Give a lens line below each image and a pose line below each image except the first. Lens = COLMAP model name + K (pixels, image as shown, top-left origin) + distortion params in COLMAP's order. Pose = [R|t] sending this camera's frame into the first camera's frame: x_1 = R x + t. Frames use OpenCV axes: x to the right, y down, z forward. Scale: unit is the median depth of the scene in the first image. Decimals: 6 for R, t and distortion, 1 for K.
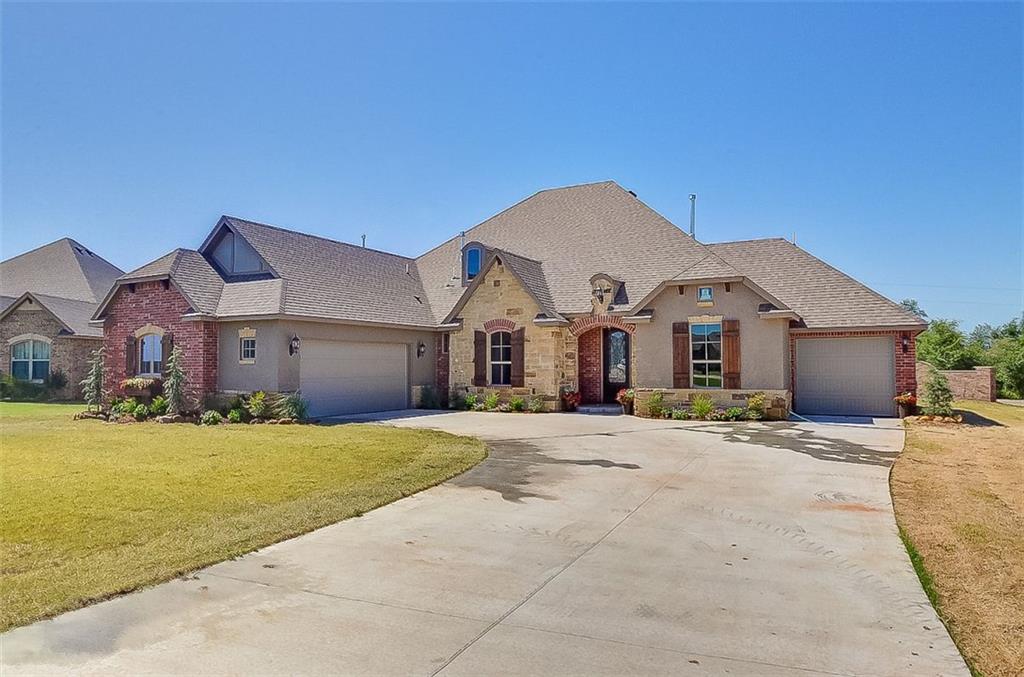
lens RADIAL K [[674.9, 0, 517.8], [0, 674.9, 331.3], [0, 0, 1]] dist [-0.022961, 0.001519]
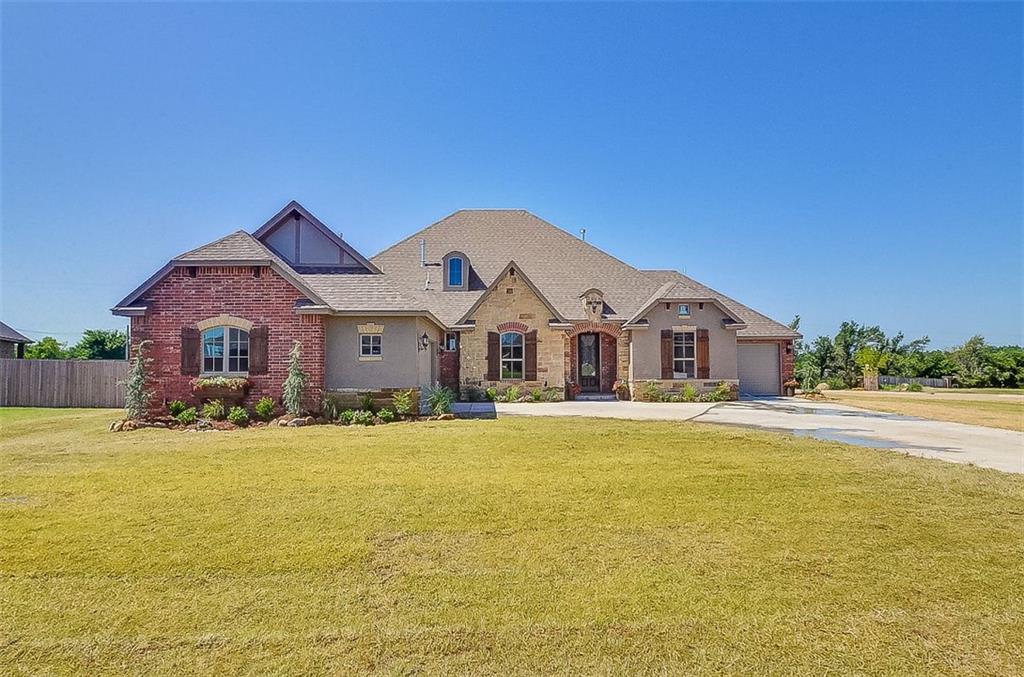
lens RADIAL K [[576.9, 0, 518.0], [0, 576.9, 341.4], [0, 0, 1]] dist [-0.006935, 0.002649]
pose [[0.861929, 0.017798, 0.506717, -0.540405], [-0.024563, 0.999676, 0.006668, 0.008229], [-0.506434, -0.018193, 0.862087, 0.147470]]
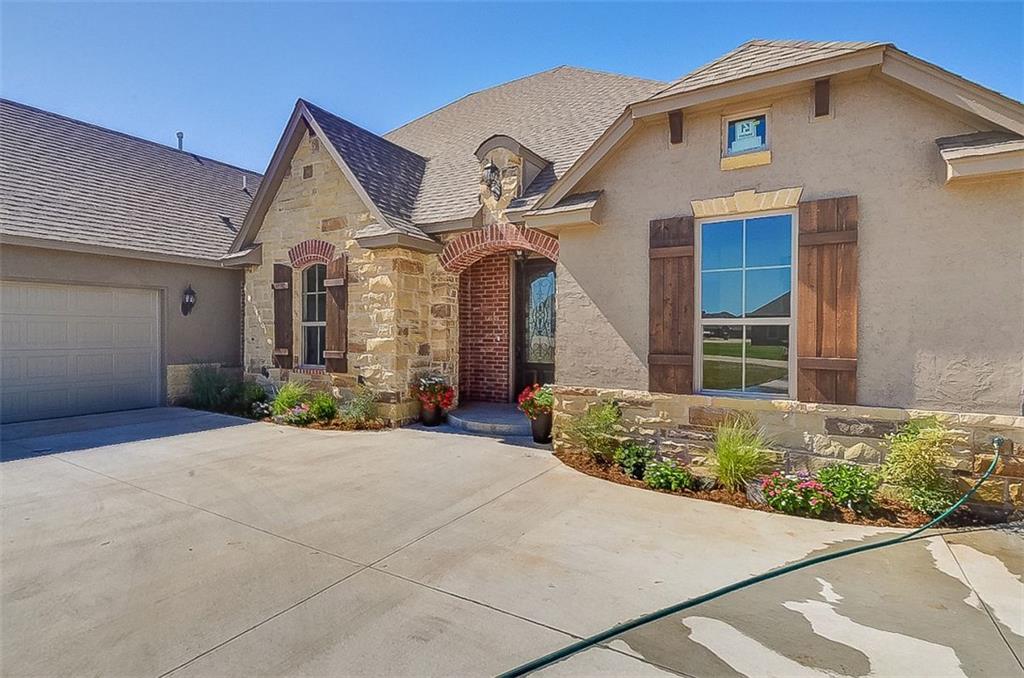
lens RADIAL K [[484.1, 0, 508.0], [0, 484.1, 331.9], [0, 0, 1]] dist [-0.001213, -0.000562]
pose [[0.998597, 0.007935, -0.052348, 0.149598], [-0.005201, 0.998625, 0.052159, 0.033686], [0.052690, -0.051813, 0.997266, 0.658089]]
